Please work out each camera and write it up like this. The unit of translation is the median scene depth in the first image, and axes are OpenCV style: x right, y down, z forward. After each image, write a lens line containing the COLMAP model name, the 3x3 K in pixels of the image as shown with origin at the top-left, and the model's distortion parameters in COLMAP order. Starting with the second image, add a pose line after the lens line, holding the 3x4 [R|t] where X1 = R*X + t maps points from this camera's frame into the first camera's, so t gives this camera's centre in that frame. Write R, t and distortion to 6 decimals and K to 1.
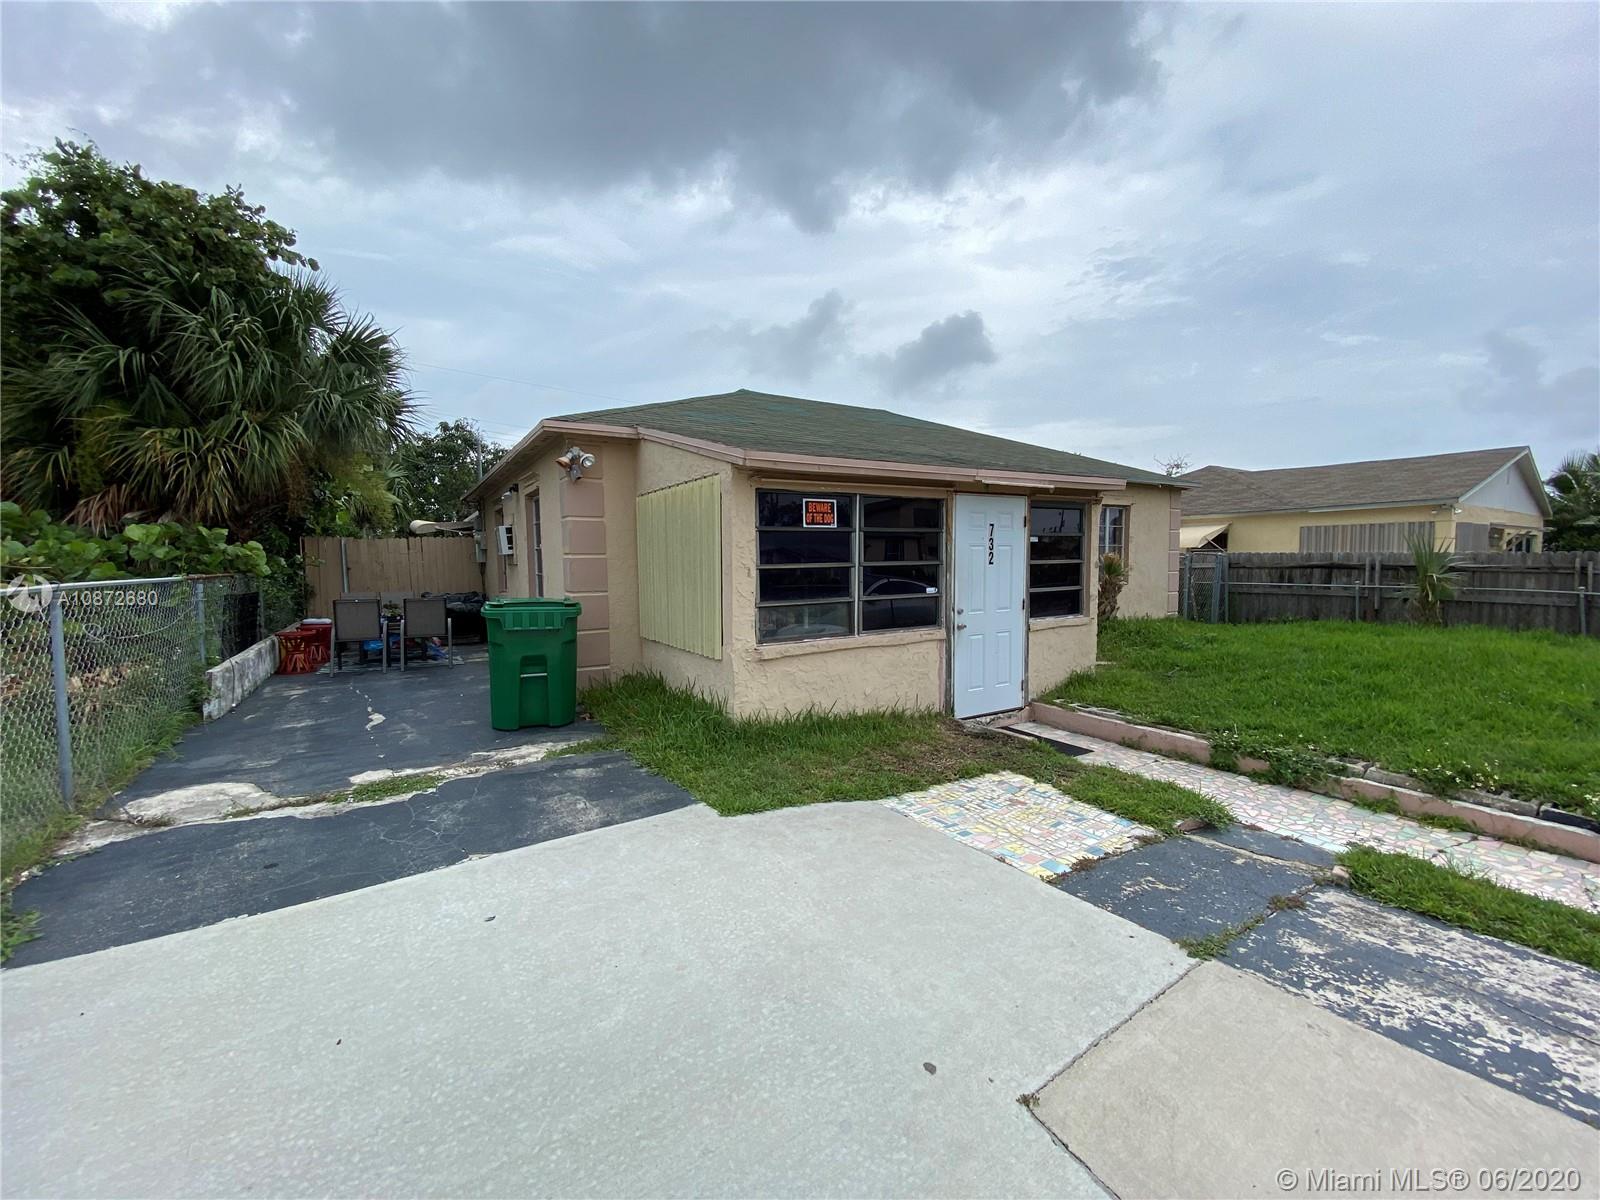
lens RADIAL K [[644.0, 0, 800.0], [0, 644.0, 600.0], [0, 0, 1]] dist [0.016368, -0.027917]
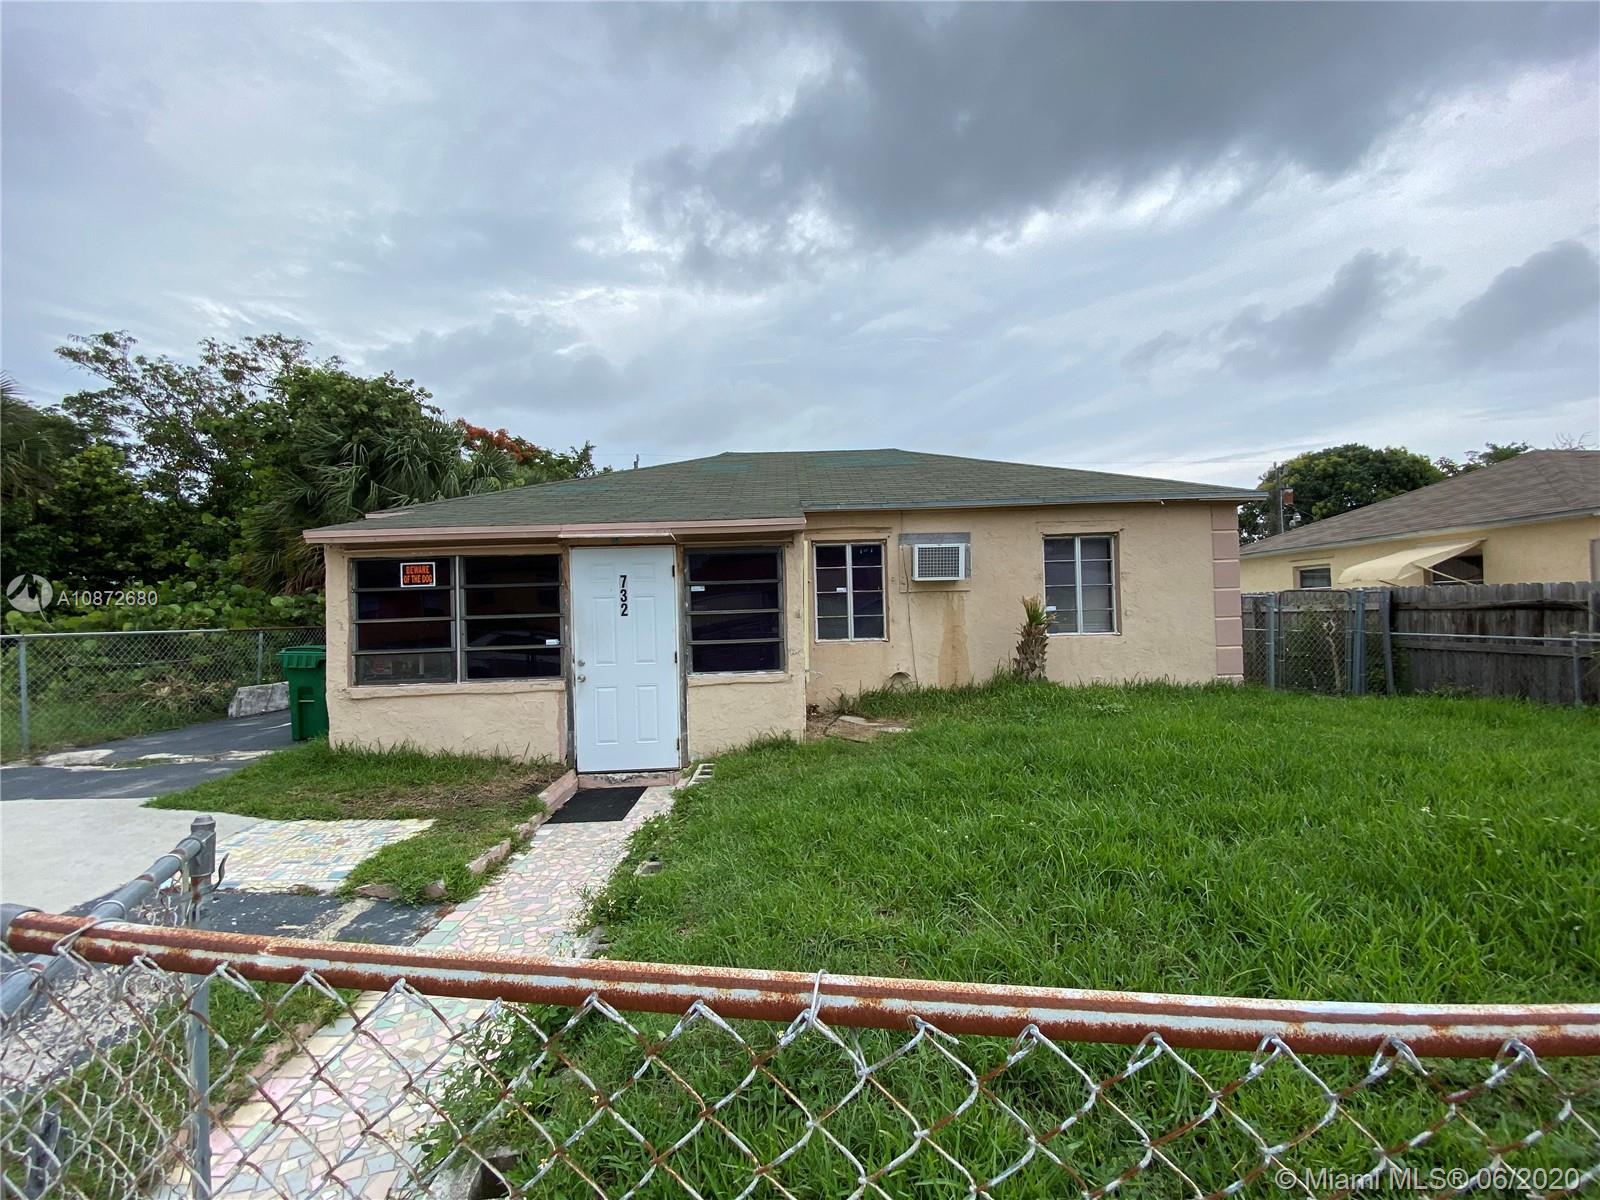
lens RADIAL K [[648.0, 0, 806.4], [0, 648.0, 609.4], [0, 0, 1]] dist [0.051391, -0.040812]
pose [[0.862634, -0.015880, -0.505579, 1.162813], [-0.013574, 0.998420, -0.054520, -0.017036], [0.505646, 0.053894, 0.861056, 0.321890]]
